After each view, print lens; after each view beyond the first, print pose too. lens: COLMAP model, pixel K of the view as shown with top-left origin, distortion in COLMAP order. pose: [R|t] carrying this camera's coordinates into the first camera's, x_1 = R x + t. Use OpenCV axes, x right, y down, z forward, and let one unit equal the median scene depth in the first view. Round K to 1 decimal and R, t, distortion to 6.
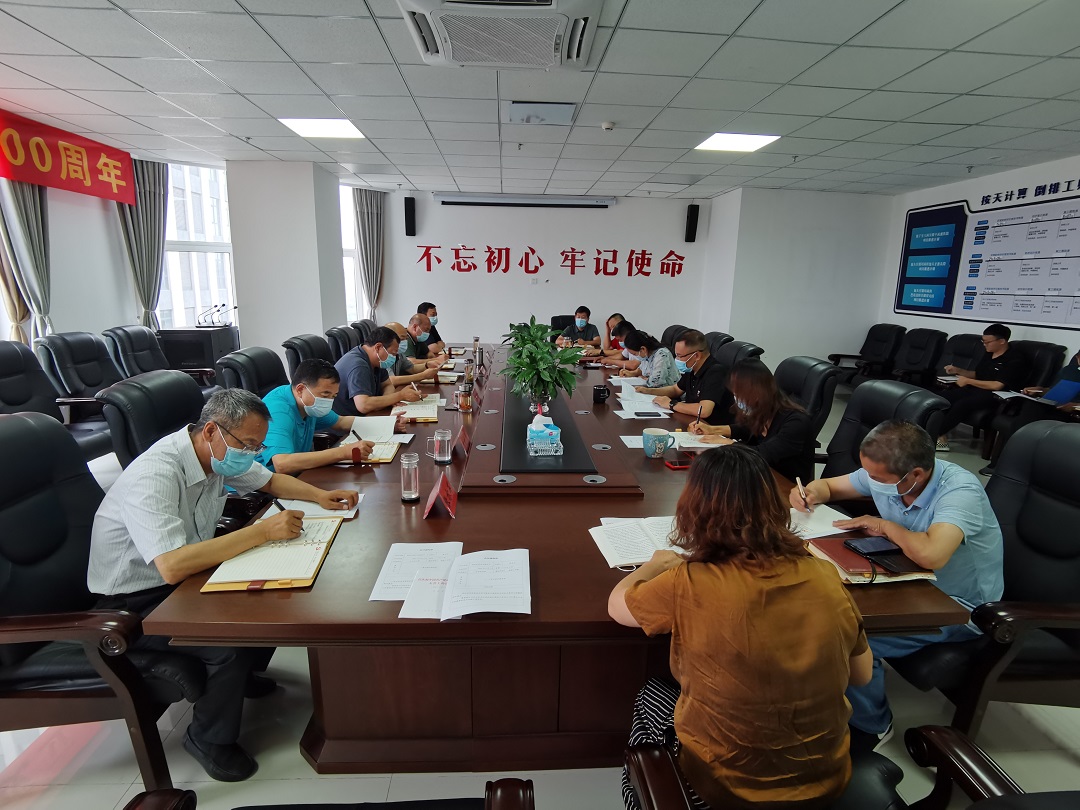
lens RADIAL K [[545.5, 0, 541.6], [0, 545.5, 412.7], [0, 0, 1]] dist [-0.040667, 0.004534]
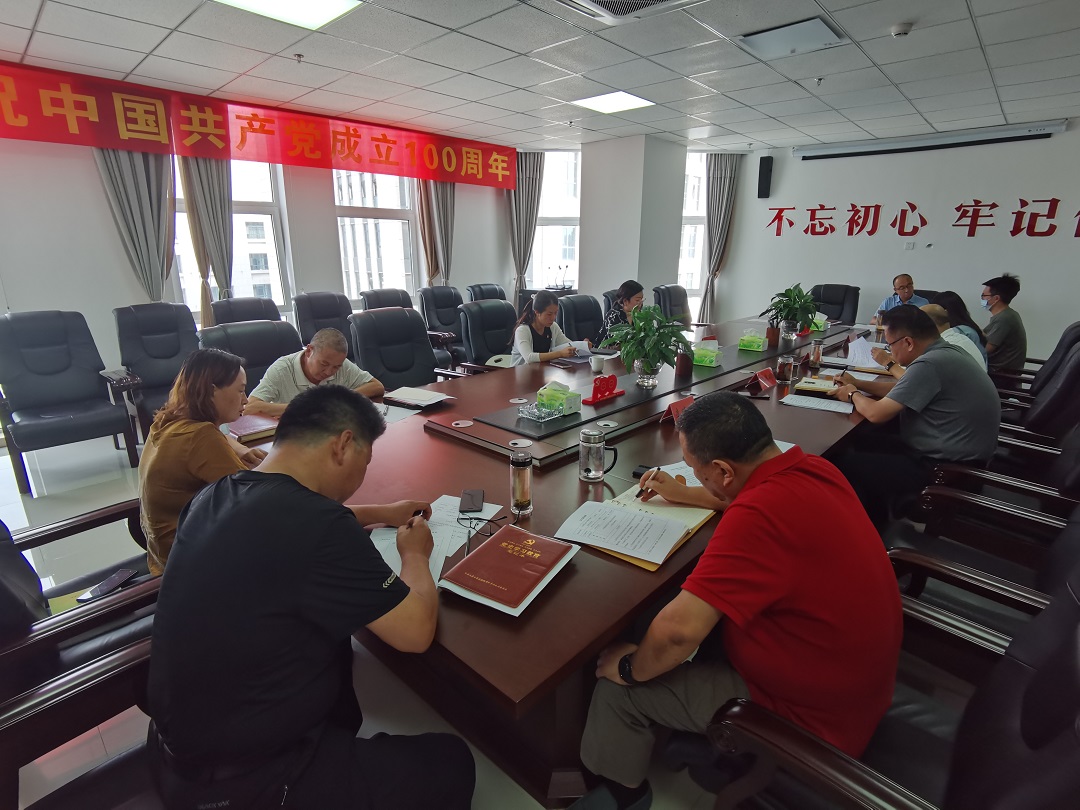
lens RADIAL K [[545.5, 0, 533.1], [0, 545.5, 413.3], [0, 0, 1]] dist [-0.040667, 0.004534]
pose [[0.679856, 0.197371, -0.706286, 0.211327], [-0.154553, 0.980032, 0.125100, -0.017622], [0.716875, 0.024109, 0.696785, 0.081952]]
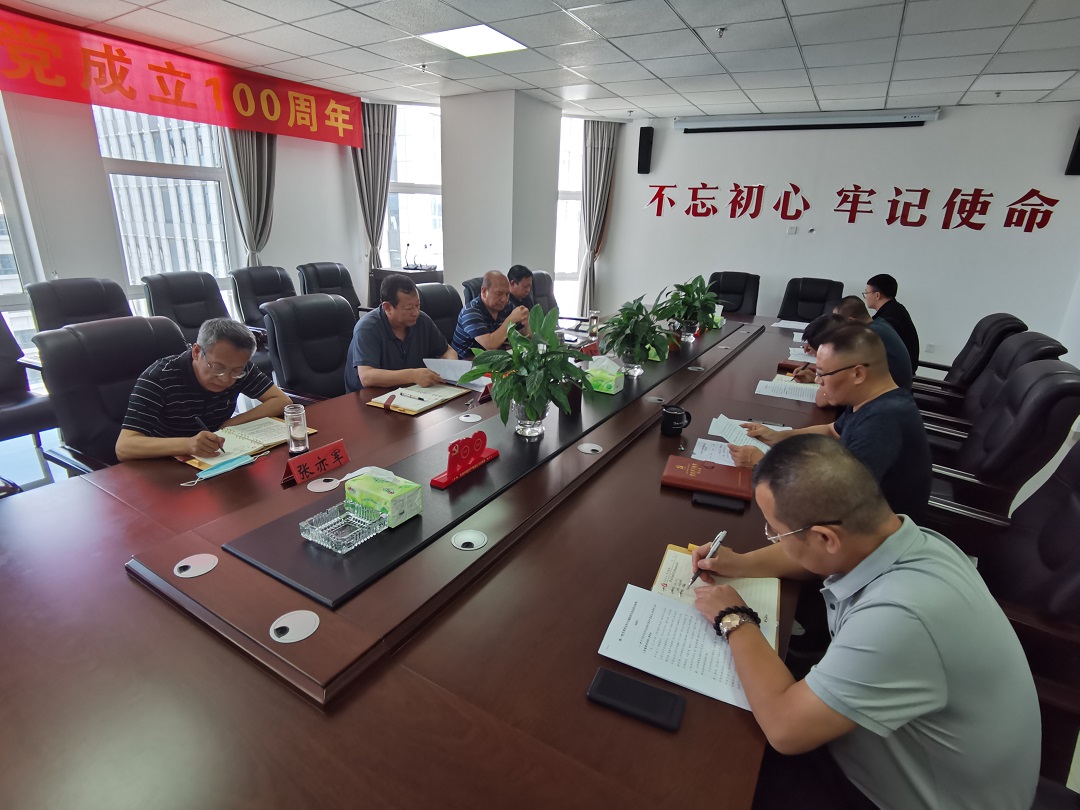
lens RADIAL K [[545.5, 0, 538.3], [0, 545.5, 410.2], [0, 0, 1]] dist [-0.040667, 0.004534]
pose [[0.829911, 0.194578, -0.522864, 0.136398], [-0.145950, 0.980291, 0.133147, -0.047664], [0.538466, -0.034188, 0.841954, 0.177865]]
